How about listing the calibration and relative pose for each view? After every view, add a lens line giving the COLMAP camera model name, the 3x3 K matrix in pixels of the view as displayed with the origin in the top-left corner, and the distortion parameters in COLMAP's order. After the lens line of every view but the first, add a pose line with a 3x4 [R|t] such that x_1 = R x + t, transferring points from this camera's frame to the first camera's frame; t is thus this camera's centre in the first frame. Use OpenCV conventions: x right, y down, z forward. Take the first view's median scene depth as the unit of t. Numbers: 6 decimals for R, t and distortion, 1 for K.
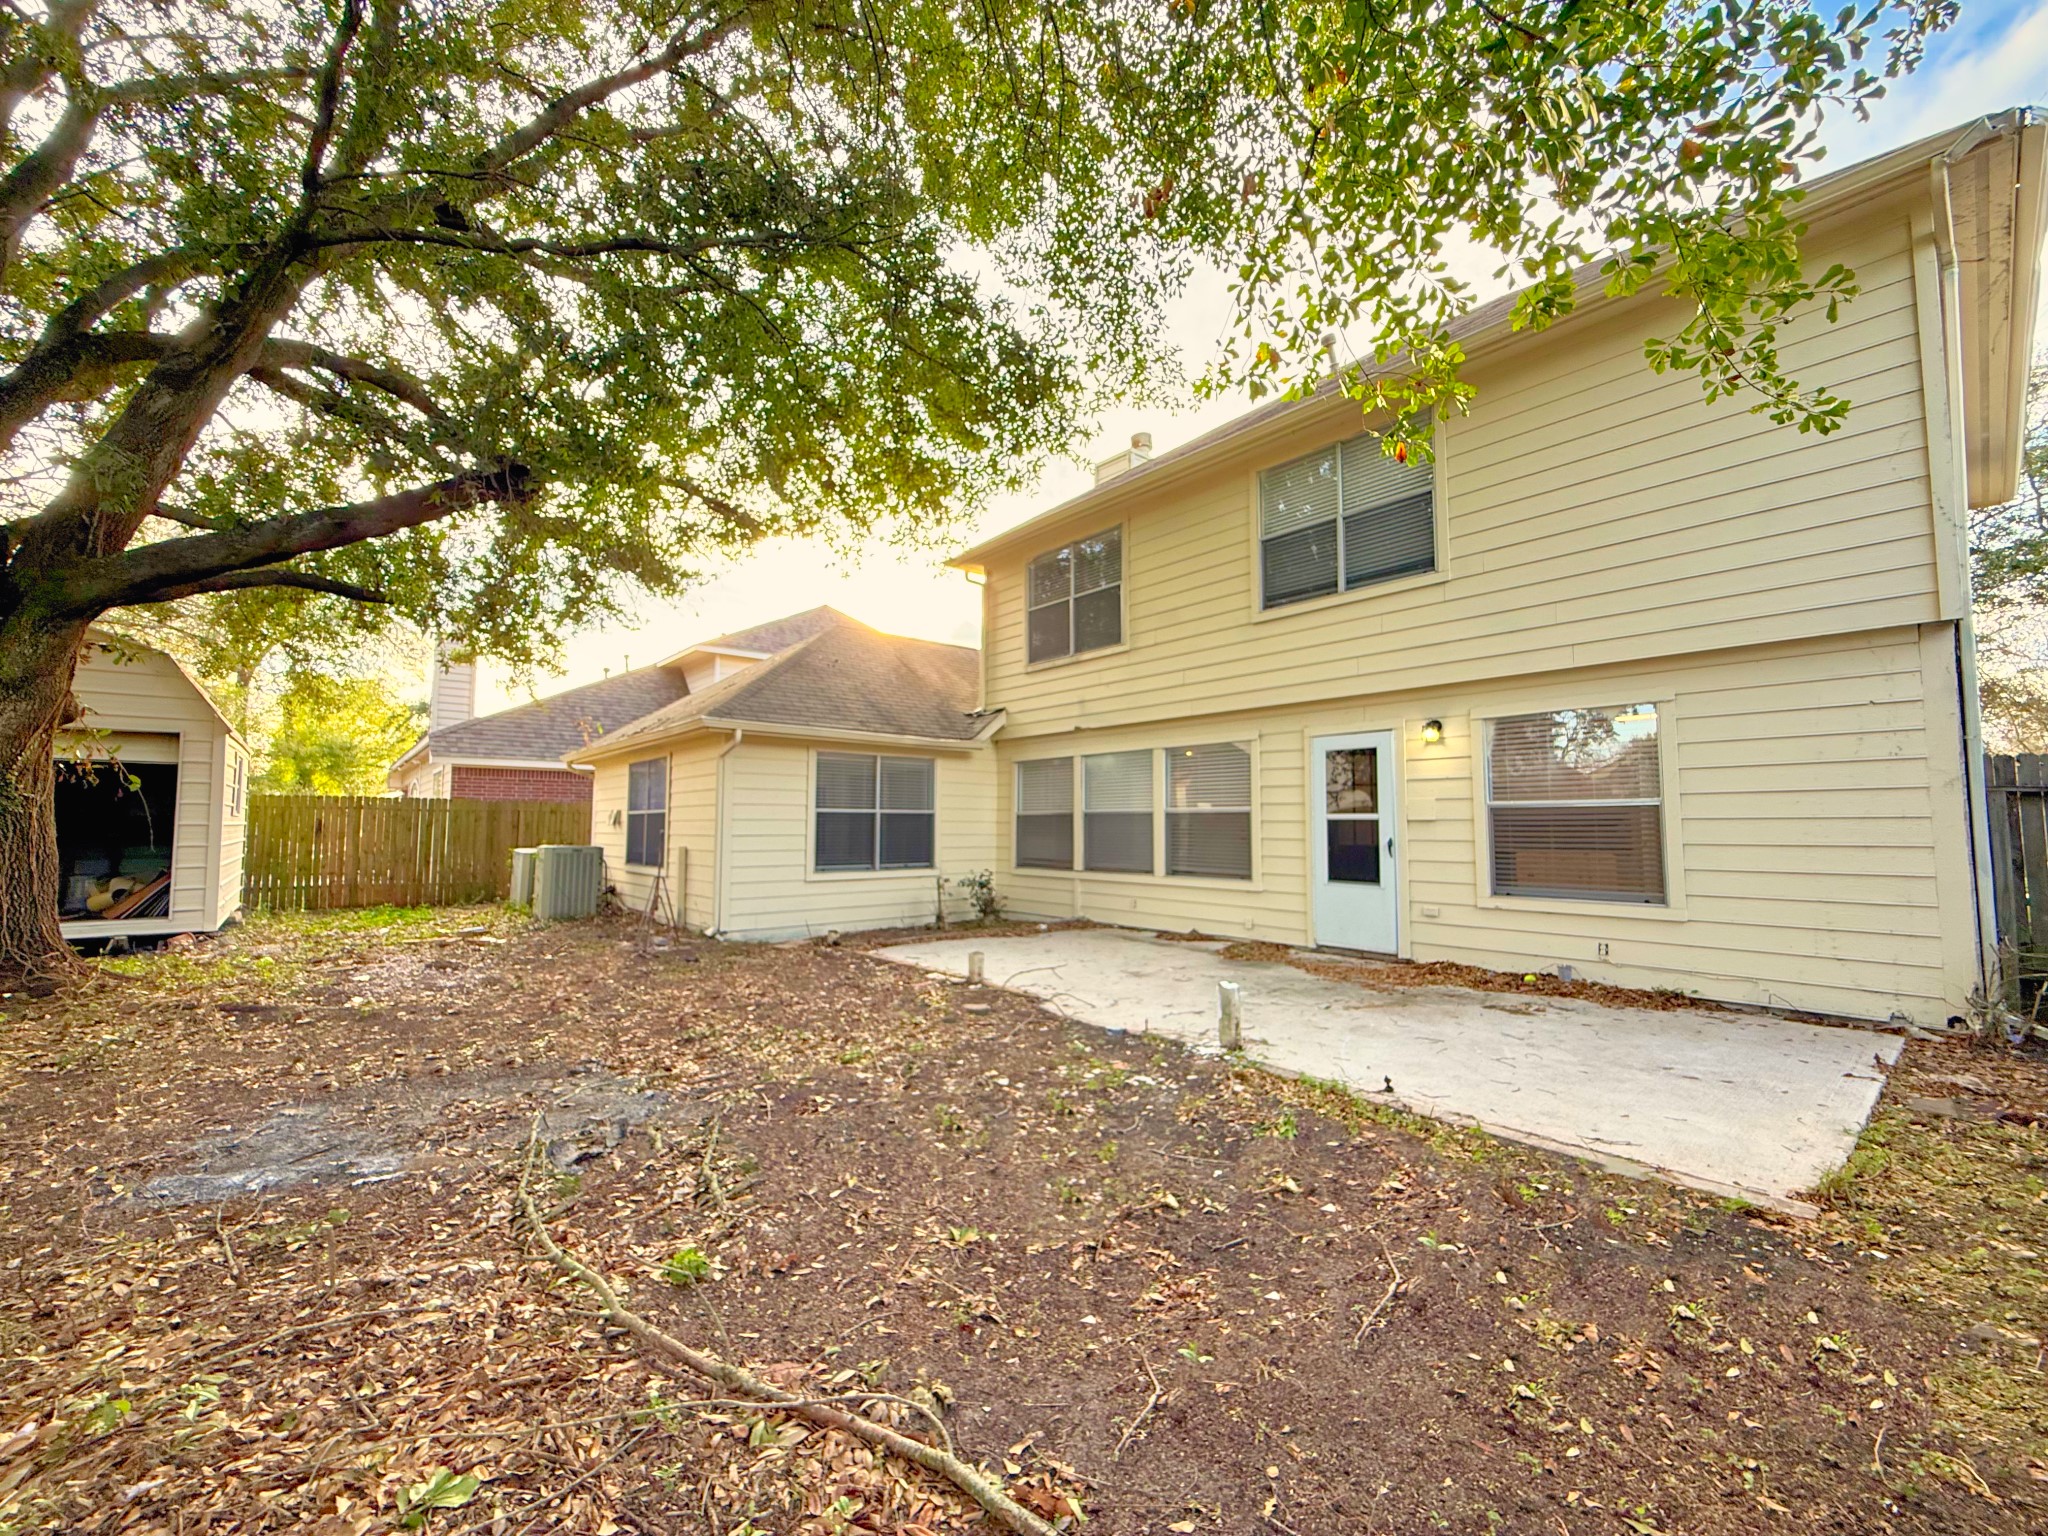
lens RADIAL K [[813.5, 0, 1016.4], [0, 813.5, 772.2], [0, 0, 1]] dist [0.001157, 0.000348]
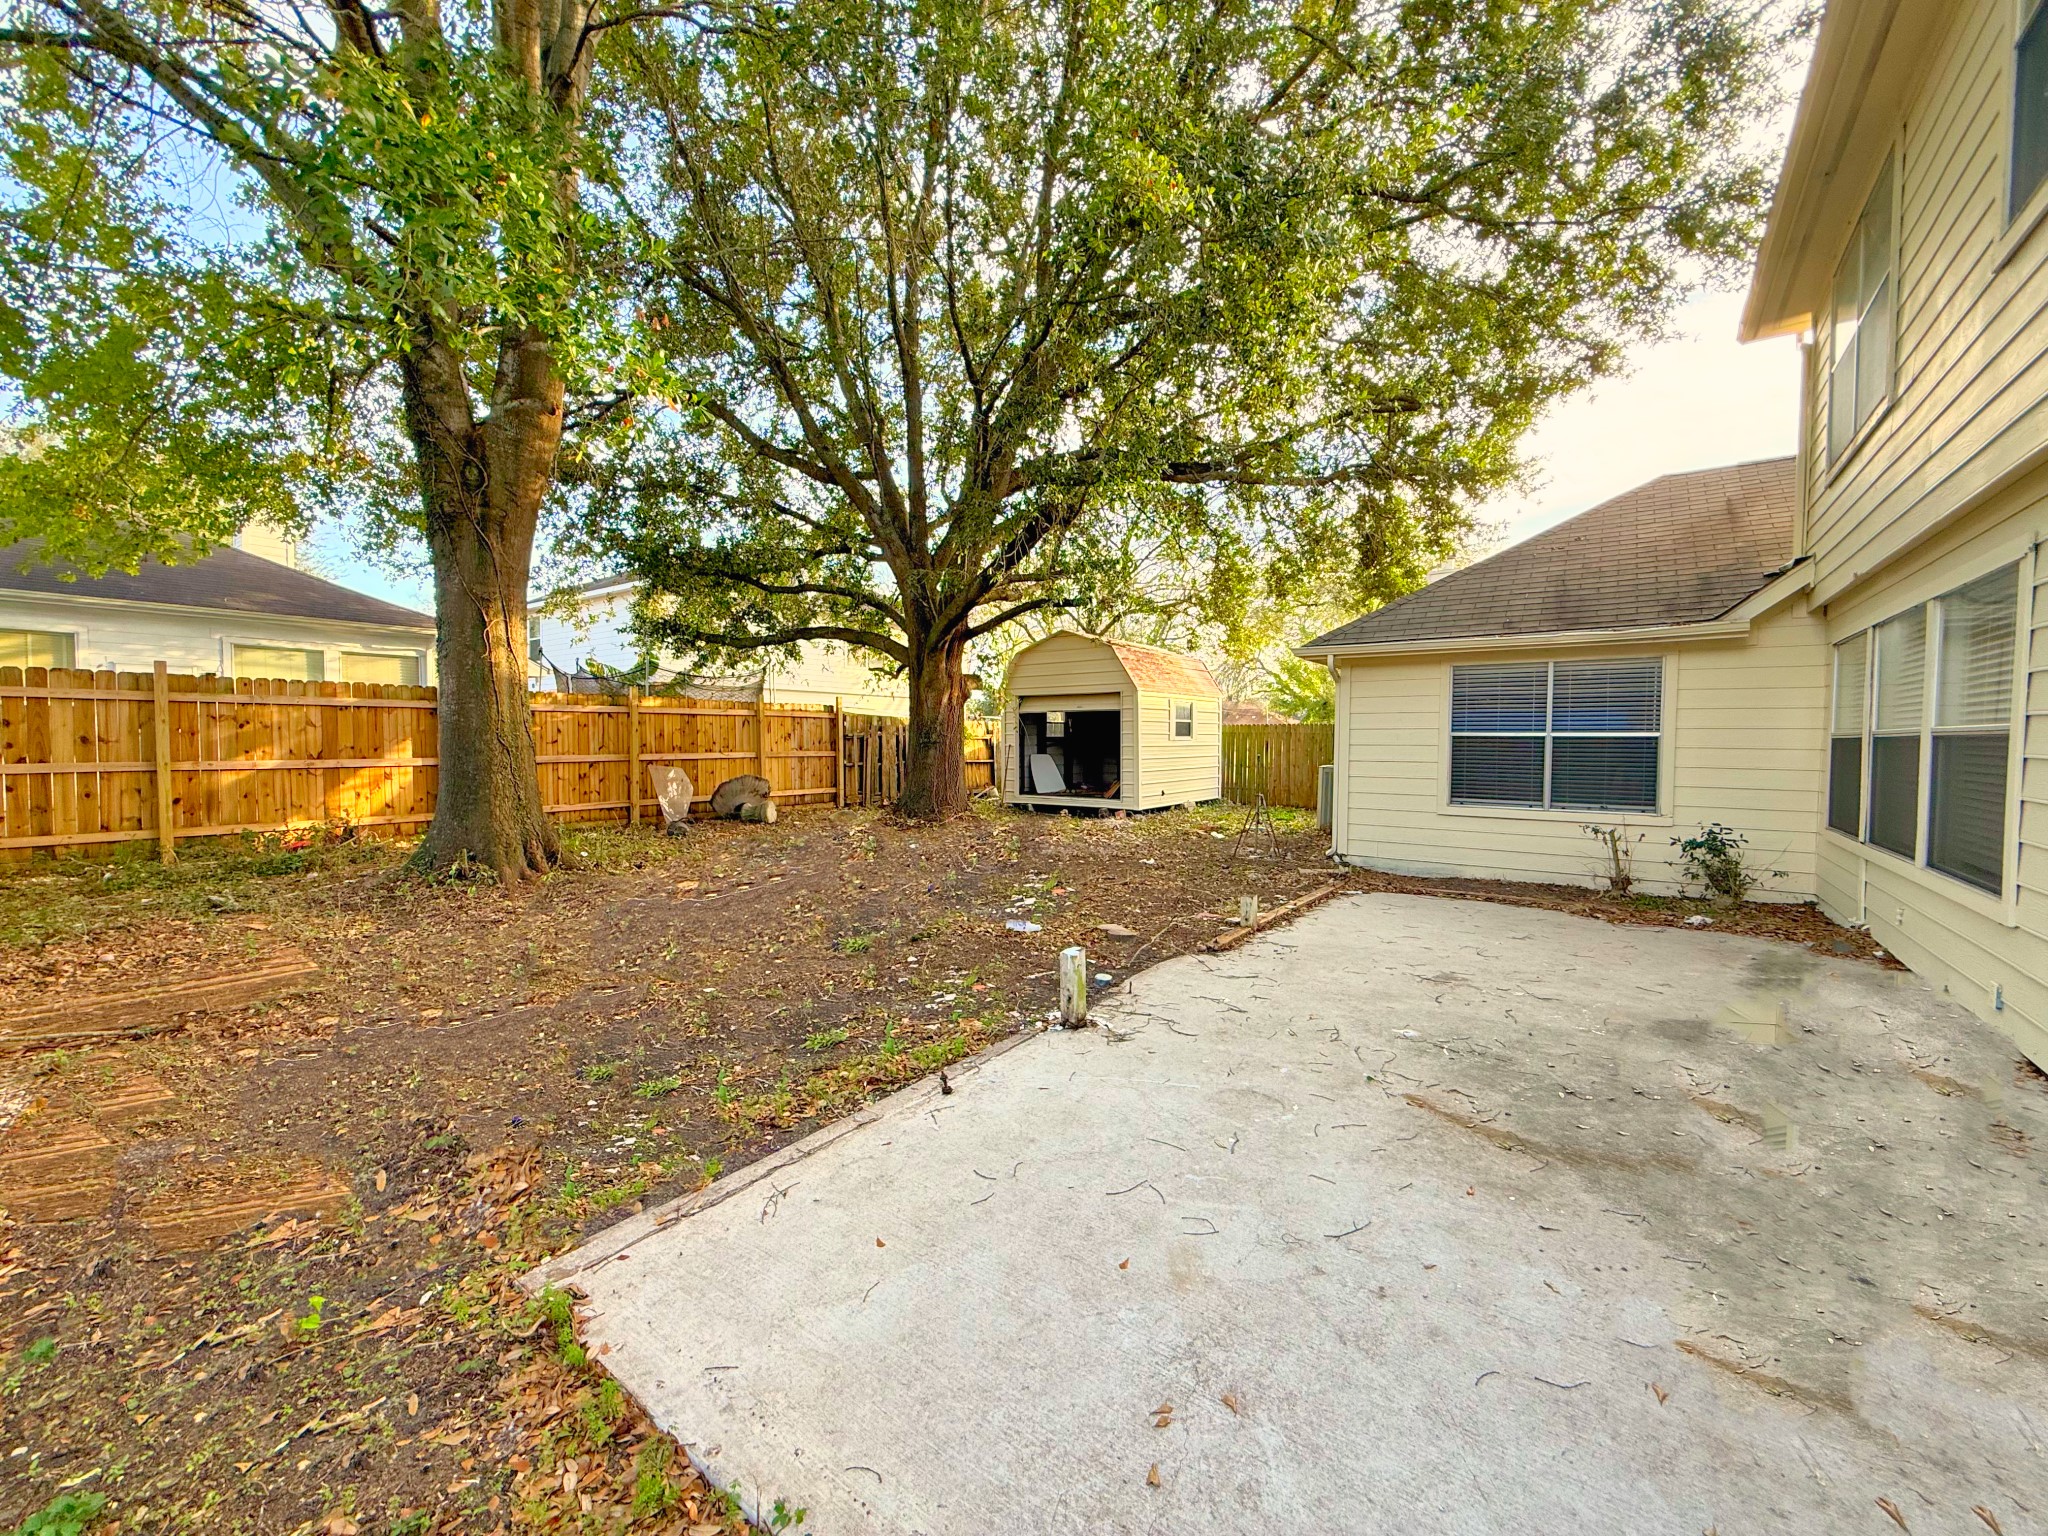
lens RADIAL K [[813.5, 0, 1030.1], [0, 813.5, 766.7], [0, 0, 1]] dist [0.001157, 0.000348]
pose [[0.240307, 0.032004, -0.970169, 0.516250], [0.059354, 0.997102, 0.047594, 0.014232], [0.968881, -0.069020, 0.237711, 0.373672]]
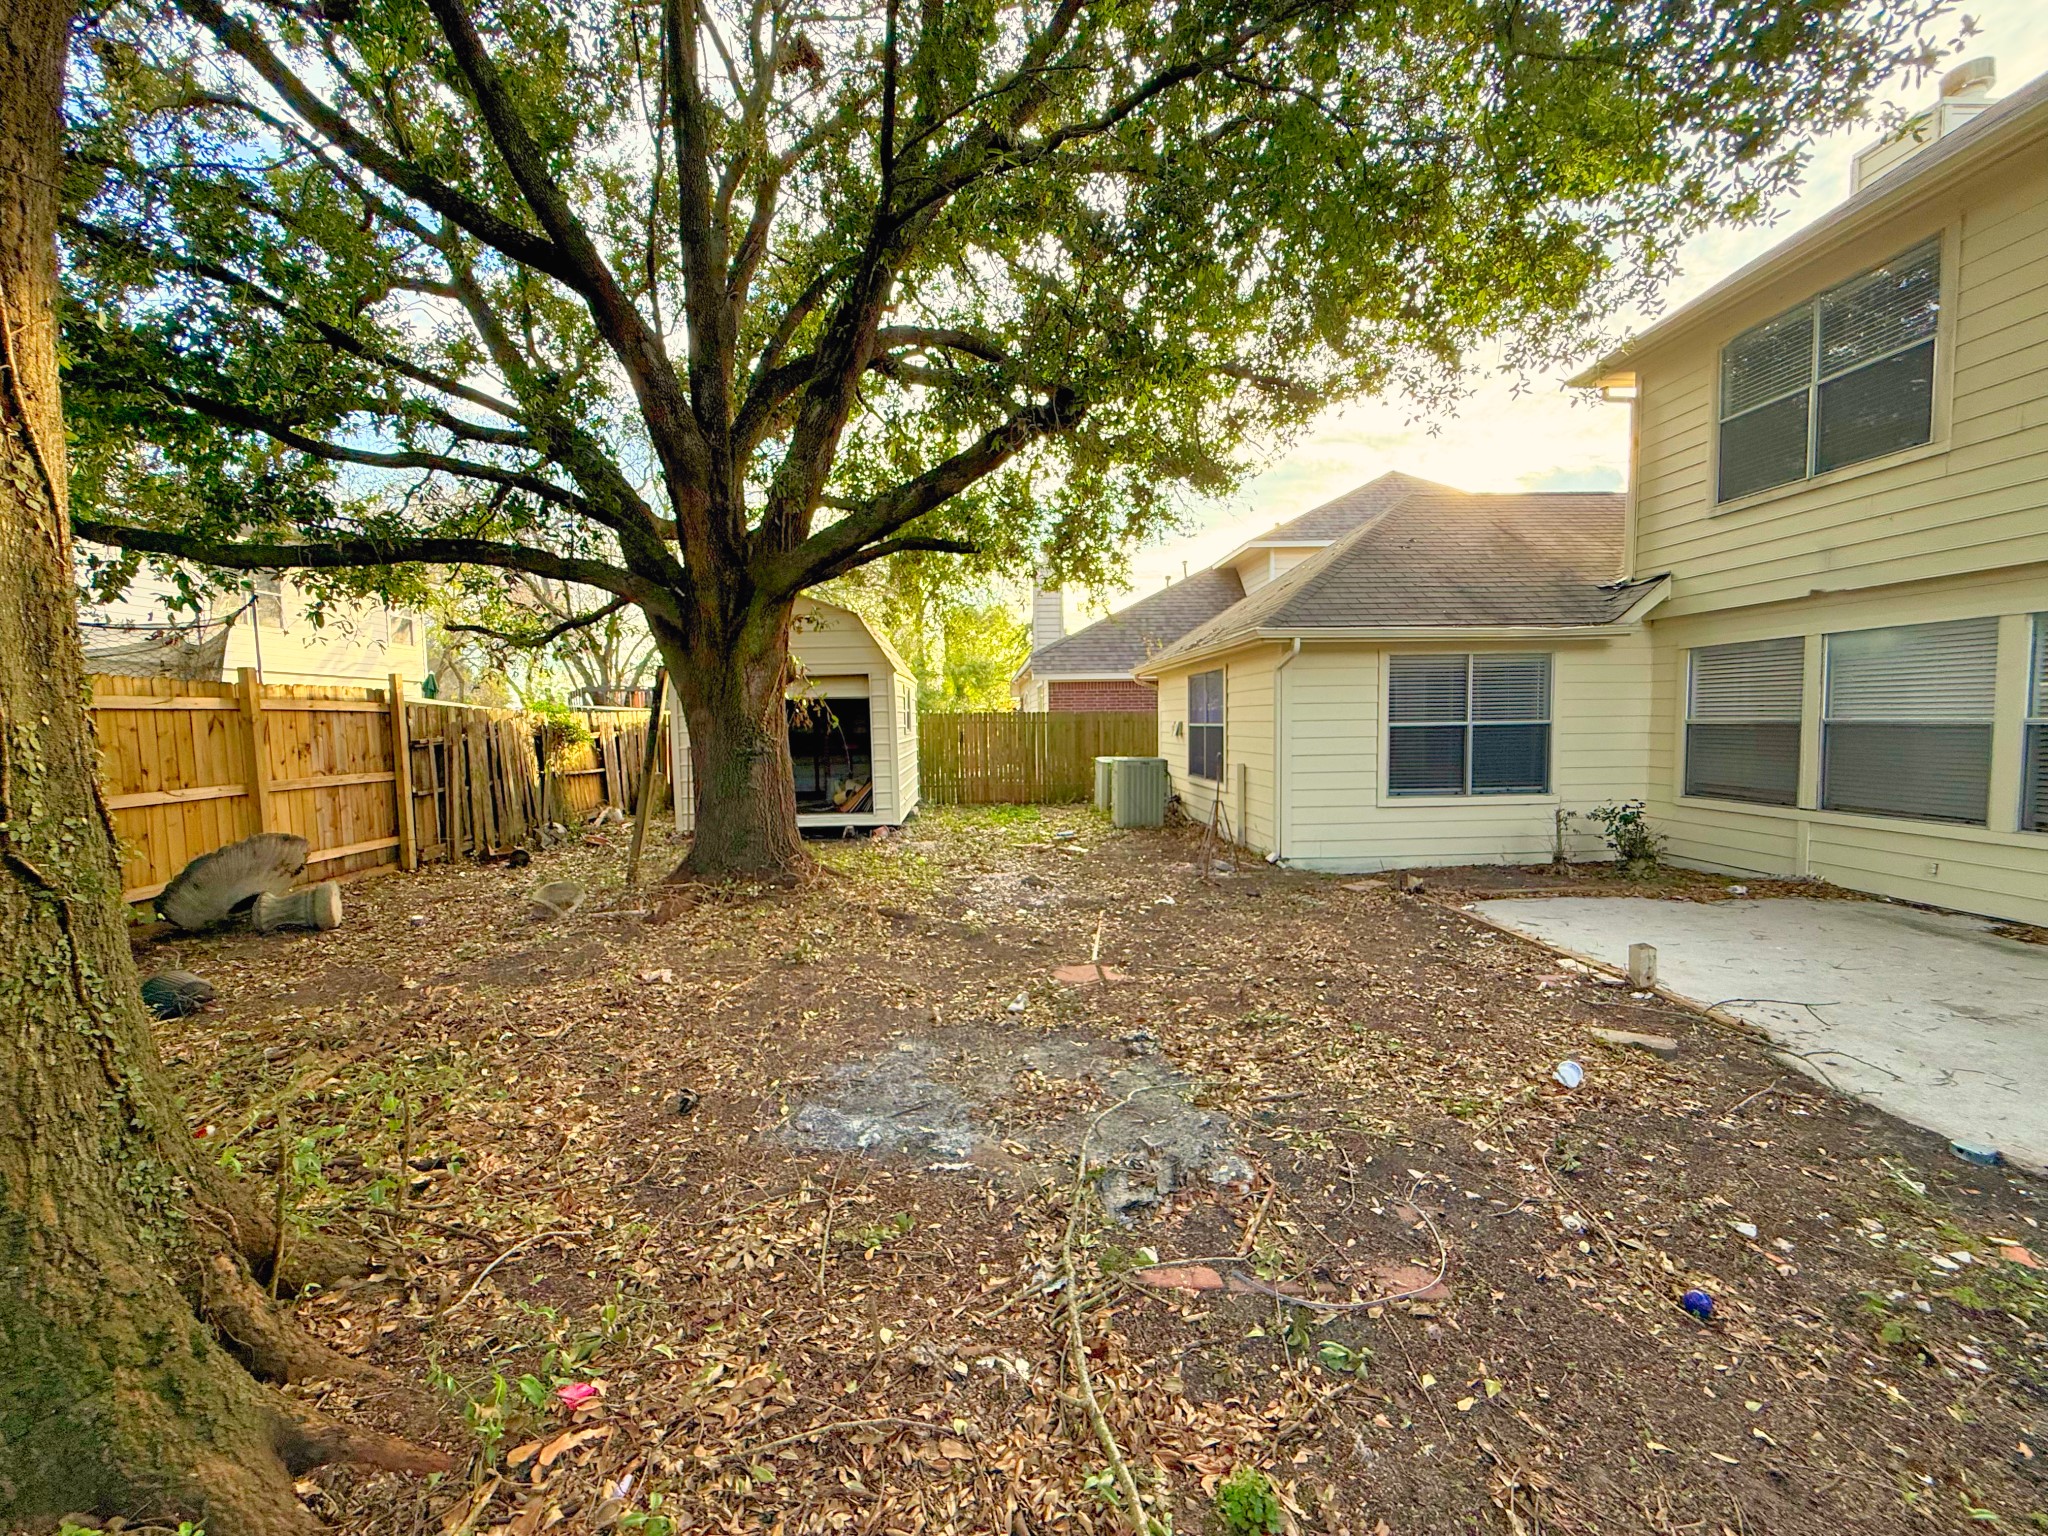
lens RADIAL K [[813.5, 0, 1026.8], [0, 813.5, 769.6], [0, 0, 1]] dist [0.001157, 0.000348]
pose [[0.796988, 0.022272, -0.603584, -0.035156], [0.057466, 0.991990, 0.112484, -0.025574], [0.601255, -0.124334, 0.789325, 0.097079]]
